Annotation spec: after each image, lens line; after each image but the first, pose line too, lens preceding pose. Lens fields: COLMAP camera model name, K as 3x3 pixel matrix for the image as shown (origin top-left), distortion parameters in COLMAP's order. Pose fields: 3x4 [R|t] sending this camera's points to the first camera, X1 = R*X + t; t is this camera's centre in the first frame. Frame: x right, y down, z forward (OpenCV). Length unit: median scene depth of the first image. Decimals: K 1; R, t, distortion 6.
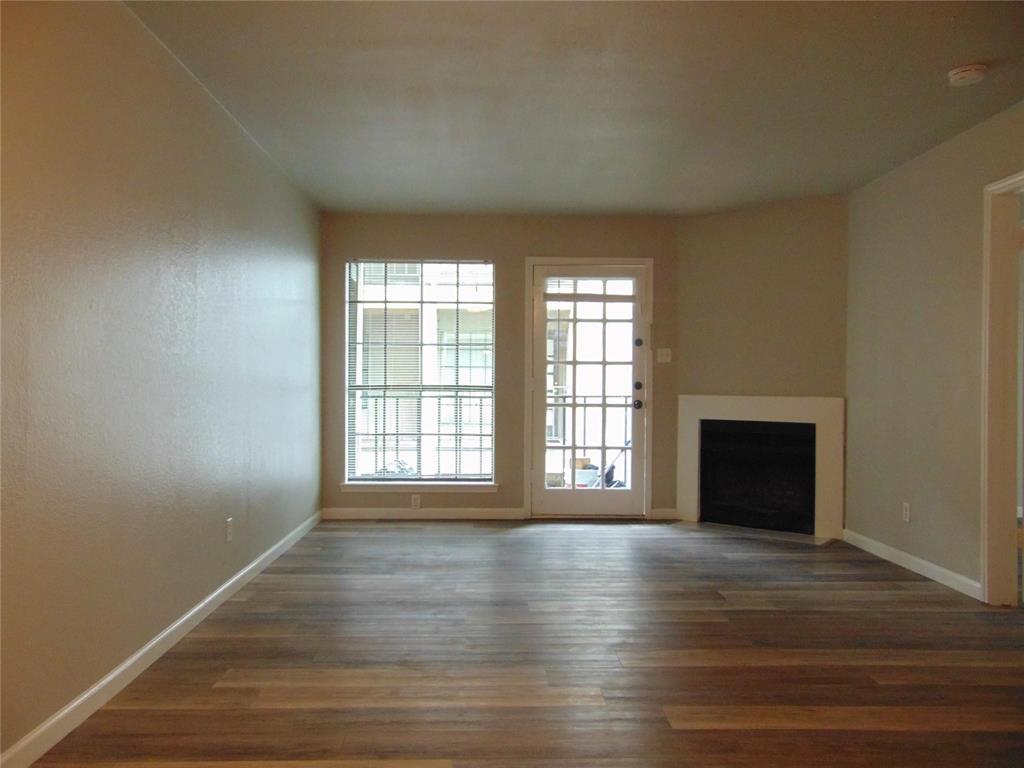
lens RADIAL K [[767.9, 0, 512.0], [0, 767.9, 384.0], [0, 0, 1]] dist [-0.036807, 0.073274]
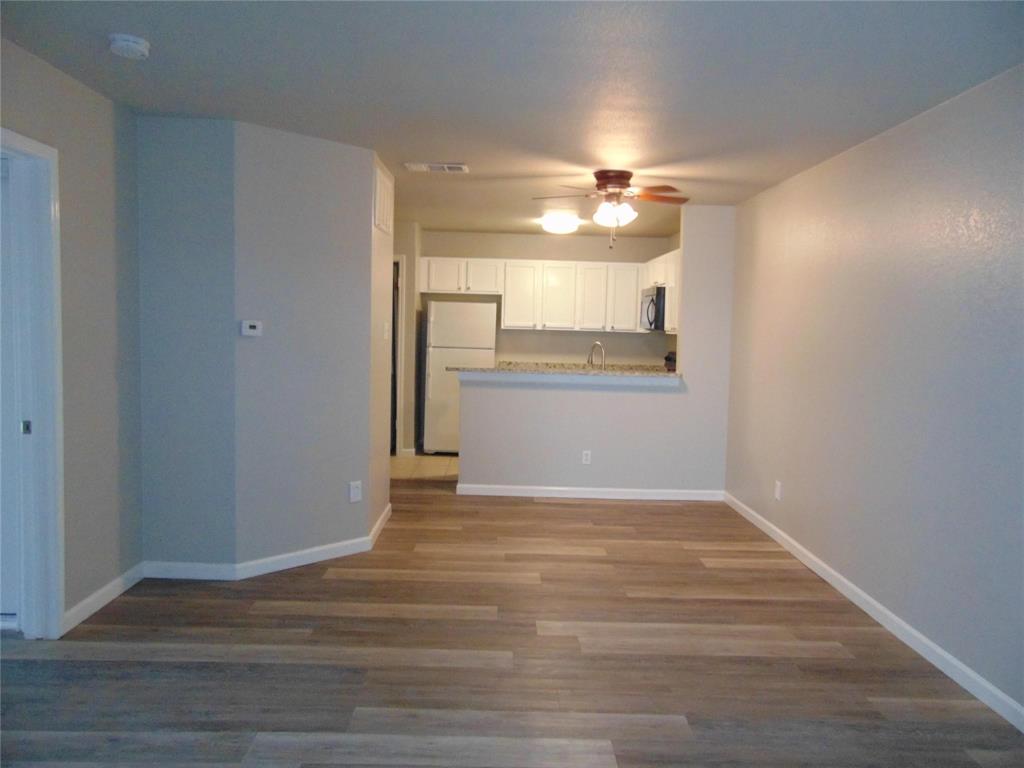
lens RADIAL K [[767.9, 0, 512.0], [0, 767.9, 384.0], [0, 0, 1]] dist [-0.036807, 0.073274]
pose [[-0.999301, -0.036715, 0.006964, 0.096446], [-0.036079, 0.996437, 0.076228, -0.067735], [-0.009738, 0.075924, -0.997066, 1.315489]]
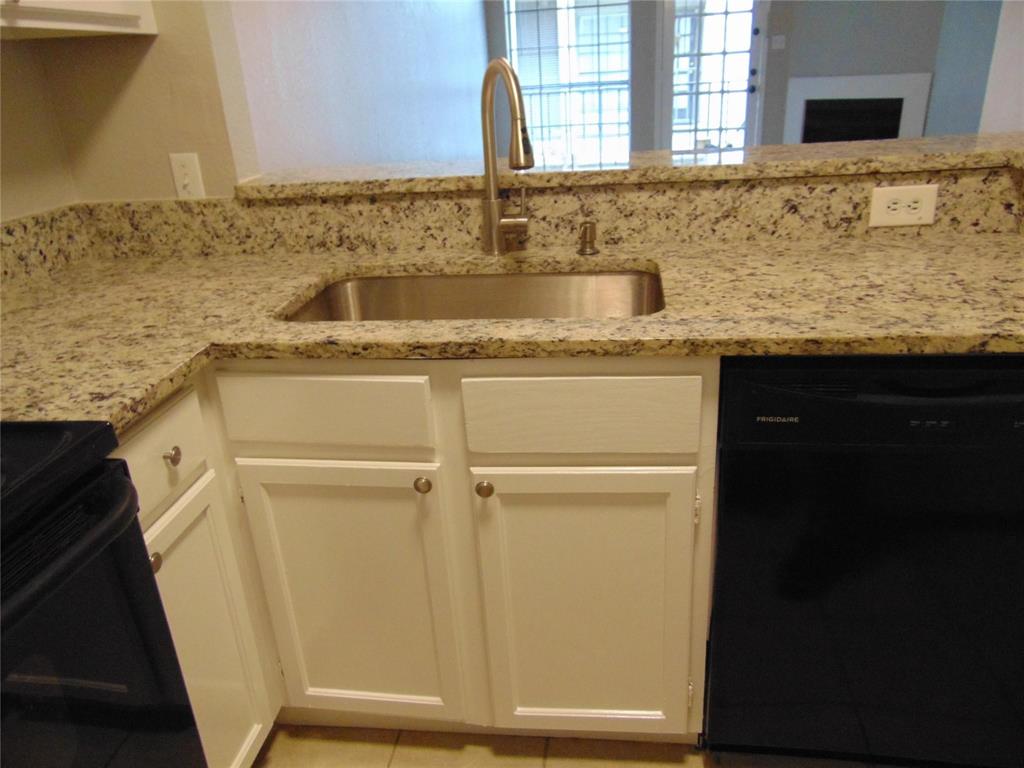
lens RADIAL K [[767.9, 0, 512.0], [0, 767.9, 384.0], [0, 0, 1]] dist [-0.036807, 0.073274]
pose [[0.984253, 0.005149, -0.176690, 0.012852], [0.063907, 0.921596, 0.382853, -0.039795], [0.164808, -0.388116, 0.906755, -0.416202]]
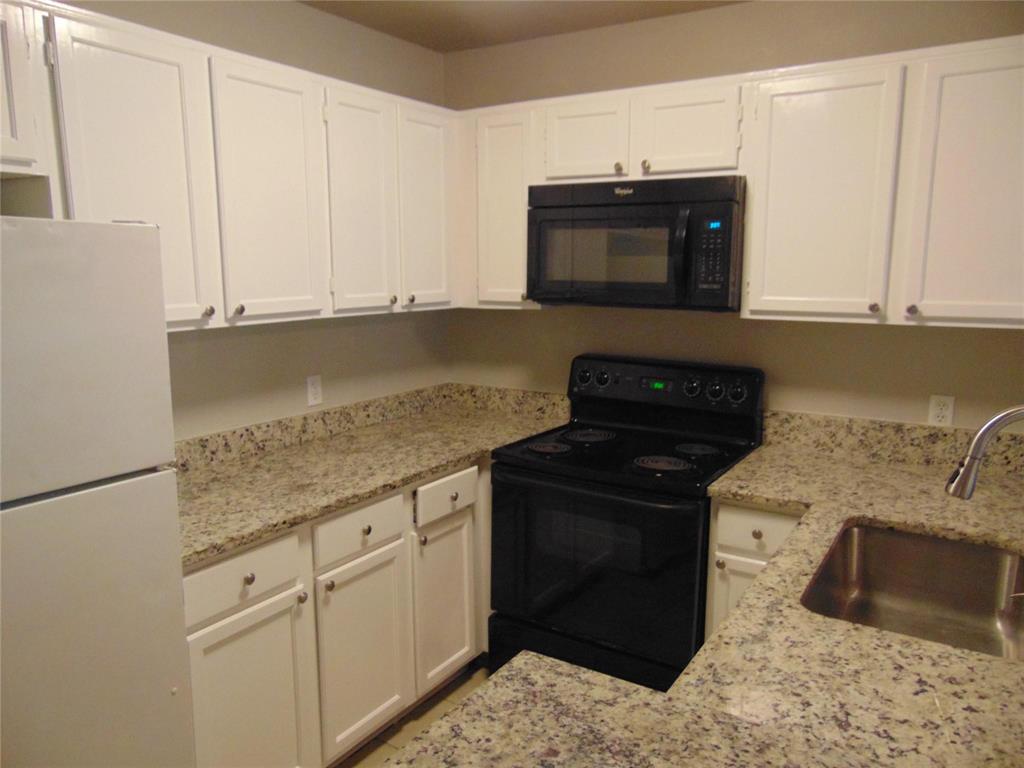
lens RADIAL K [[767.9, 0, 512.0], [0, 767.9, 384.0], [0, 0, 1]] dist [-0.036807, 0.073274]
pose [[-0.563666, 0.123079, -0.816782, 0.329005], [-0.006556, 0.988139, 0.153425, -0.098349], [0.825977, 0.091835, -0.556173, -0.096642]]
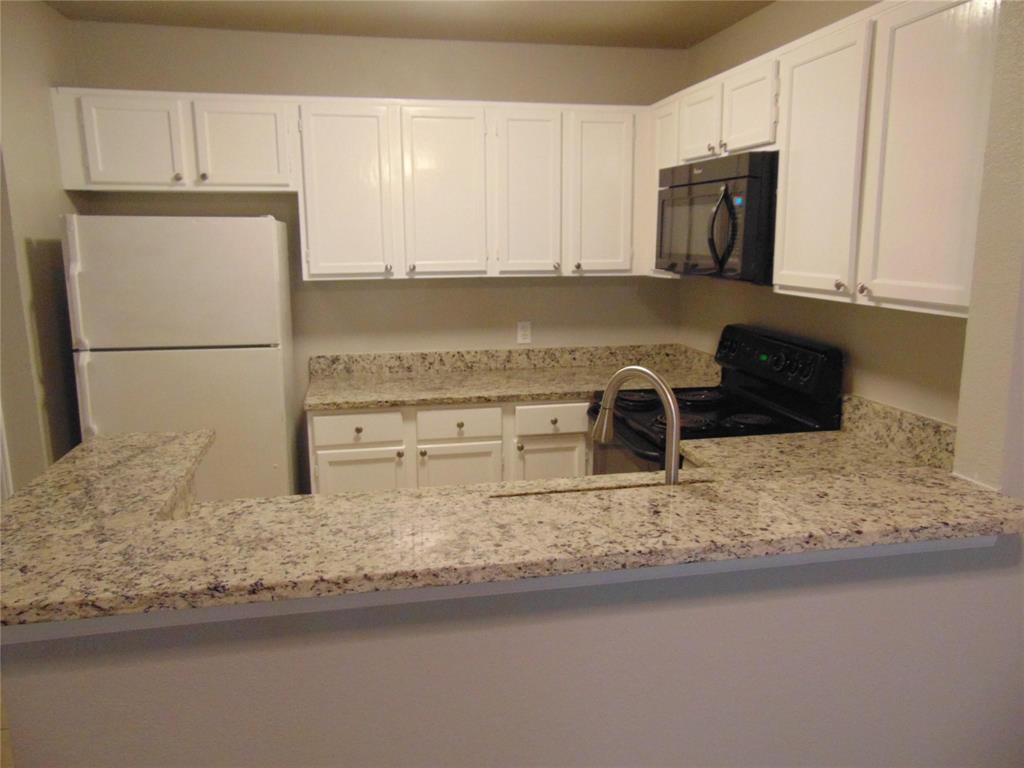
lens RADIAL K [[767.9, 0, 512.0], [0, 767.9, 384.0], [0, 0, 1]] dist [-0.036807, 0.073274]
pose [[-0.985184, 0.028537, -0.169112, 0.071056], [-0.004570, 0.981341, 0.192220, -0.102167], [0.171442, 0.190145, -0.966671, 0.235022]]
